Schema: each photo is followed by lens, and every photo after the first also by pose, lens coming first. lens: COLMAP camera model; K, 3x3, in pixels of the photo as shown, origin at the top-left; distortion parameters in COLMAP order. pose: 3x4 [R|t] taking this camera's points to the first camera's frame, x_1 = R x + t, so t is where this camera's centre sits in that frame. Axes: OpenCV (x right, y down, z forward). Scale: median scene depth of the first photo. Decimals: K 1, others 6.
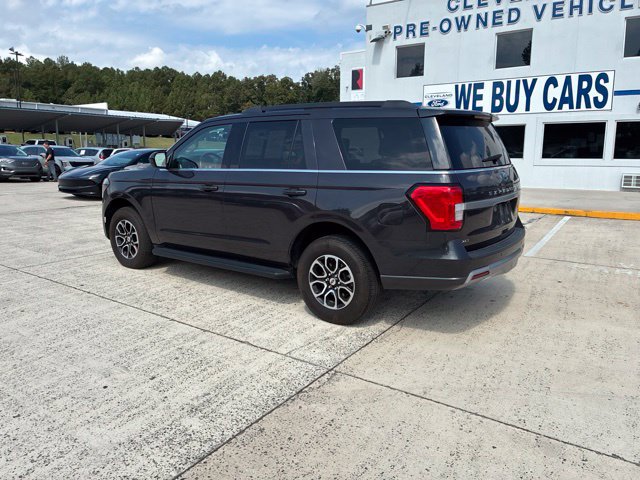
lens RADIAL K [[482.9, 0, 316.0], [0, 482.9, 233.6], [0, 0, 1]] dist [0.058343, -0.076192]
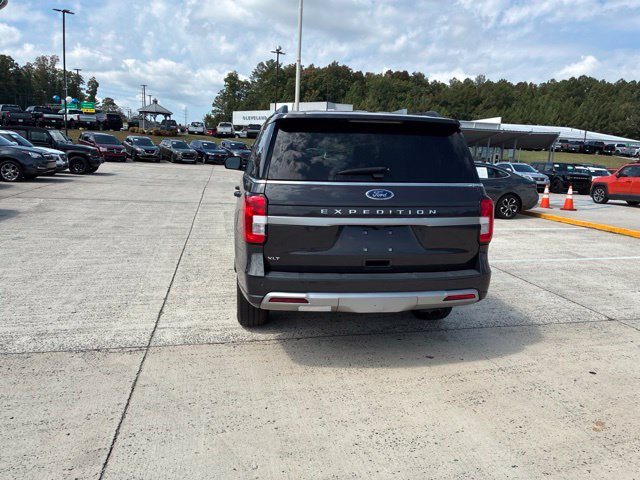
lens RADIAL K [[482.9, 0, 324.1], [0, 482.9, 242.0], [0, 0, 1]] dist [0.058343, -0.076192]
pose [[0.716035, 0.146475, -0.682524, 0.820492], [-0.153910, 0.986803, 0.050309, -0.062603], [0.680886, 0.069024, 0.729129, 0.336274]]
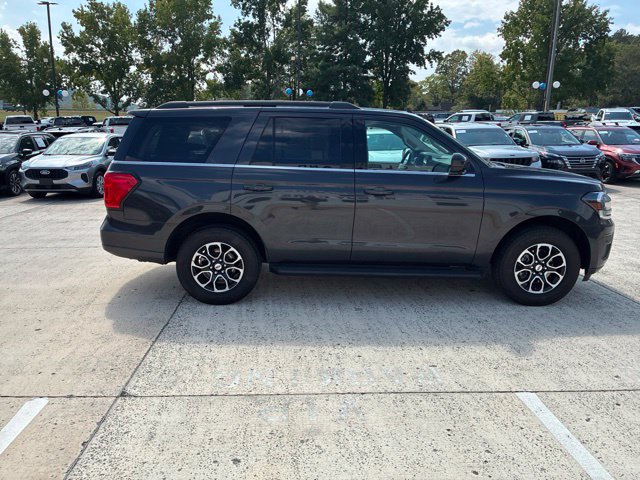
lens RADIAL K [[482.9, 0, 314.6], [0, 482.9, 245.1], [0, 0, 1]] dist [0.058343, -0.076192]
pose [[-0.791509, 0.125216, -0.598192, 0.736137], [-0.124008, 0.925521, 0.357817, -0.410183], [0.598444, 0.357396, -0.717031, 2.139249]]
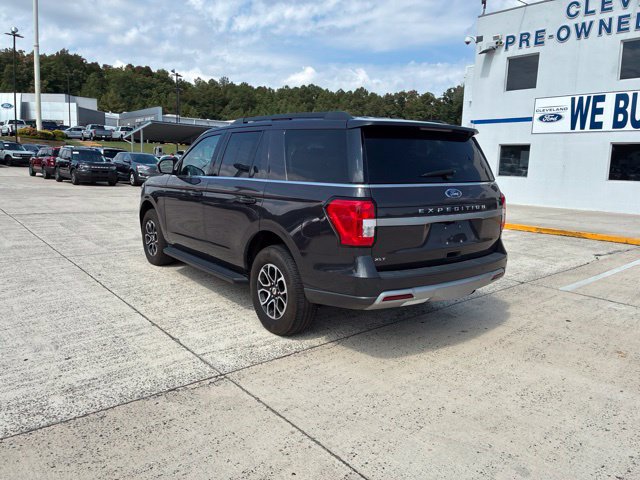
lens RADIAL K [[482.9, 0, 316.2], [0, 482.9, 234.5], [0, 0, 1]] dist [0.058343, -0.076192]
pose [[0.960038, 0.066775, -0.271787, 0.366069], [-0.074491, 0.997056, -0.018162, -0.005769], [0.269774, 0.037682, 0.962186, 0.050820]]
